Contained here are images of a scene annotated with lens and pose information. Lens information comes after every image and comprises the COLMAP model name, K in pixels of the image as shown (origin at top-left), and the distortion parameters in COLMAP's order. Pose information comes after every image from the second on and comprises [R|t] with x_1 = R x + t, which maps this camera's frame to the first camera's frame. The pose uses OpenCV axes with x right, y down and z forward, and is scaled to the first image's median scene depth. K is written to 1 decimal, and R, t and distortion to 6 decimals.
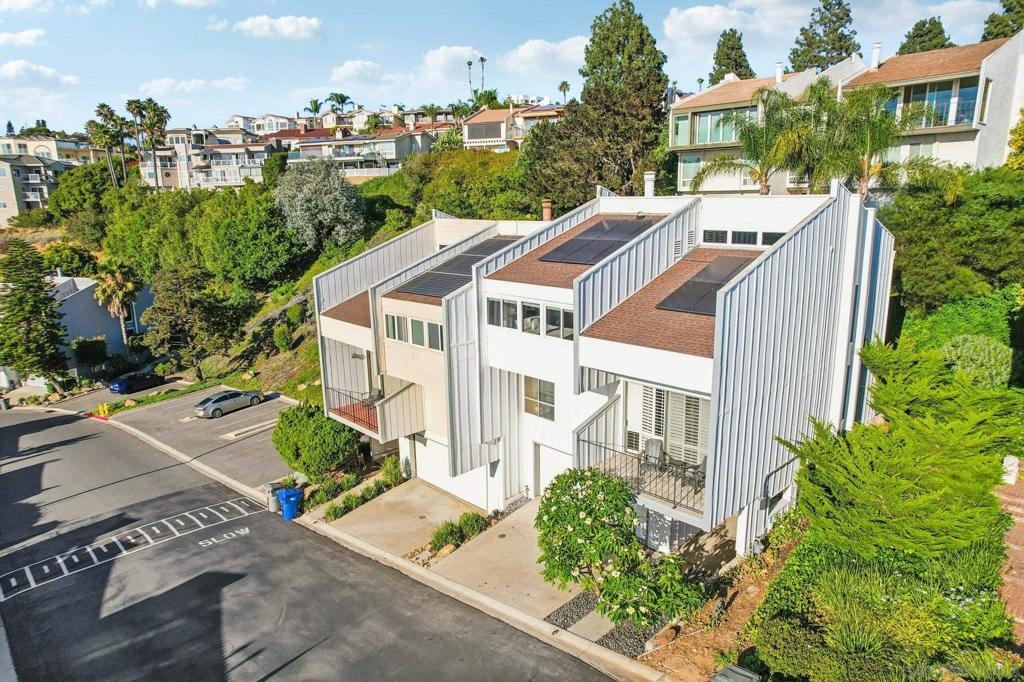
lens RADIAL K [[672.6, 0, 525.6], [0, 672.6, 336.8], [0, 0, 1]] dist [-0.083977, 0.076677]
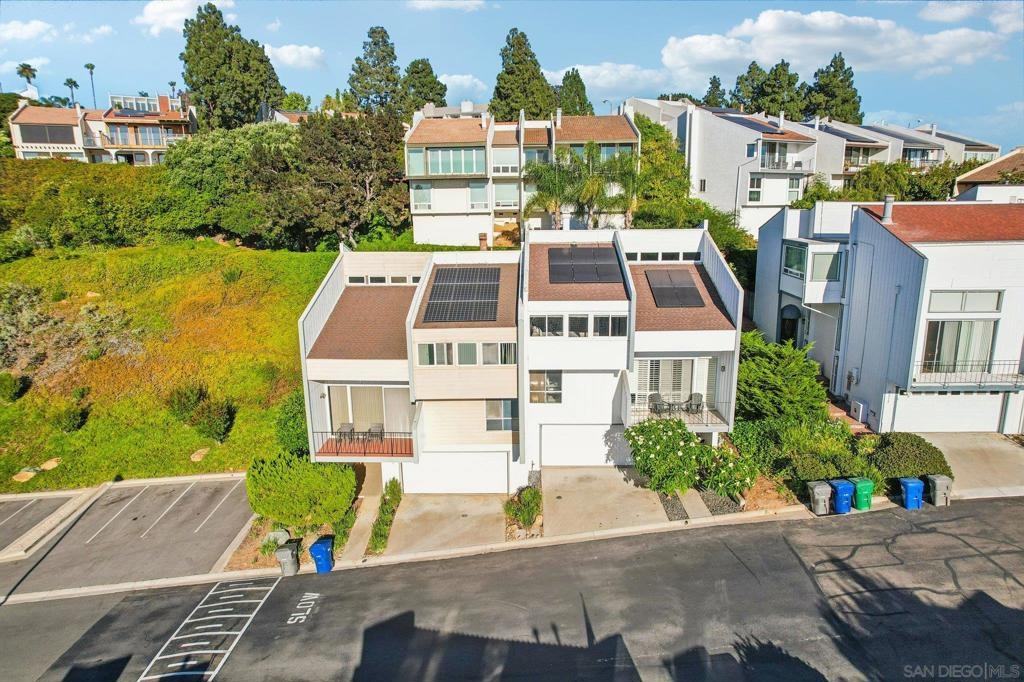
lens RADIAL K [[672.6, 0, 525.6], [0, 672.6, 336.8], [0, 0, 1]] dist [-0.083977, 0.076677]
pose [[0.694397, -0.143136, 0.705212, -0.827309], [0.143576, 0.987871, 0.059133, -0.082294], [-0.705123, 0.060190, 0.706526, 0.098488]]
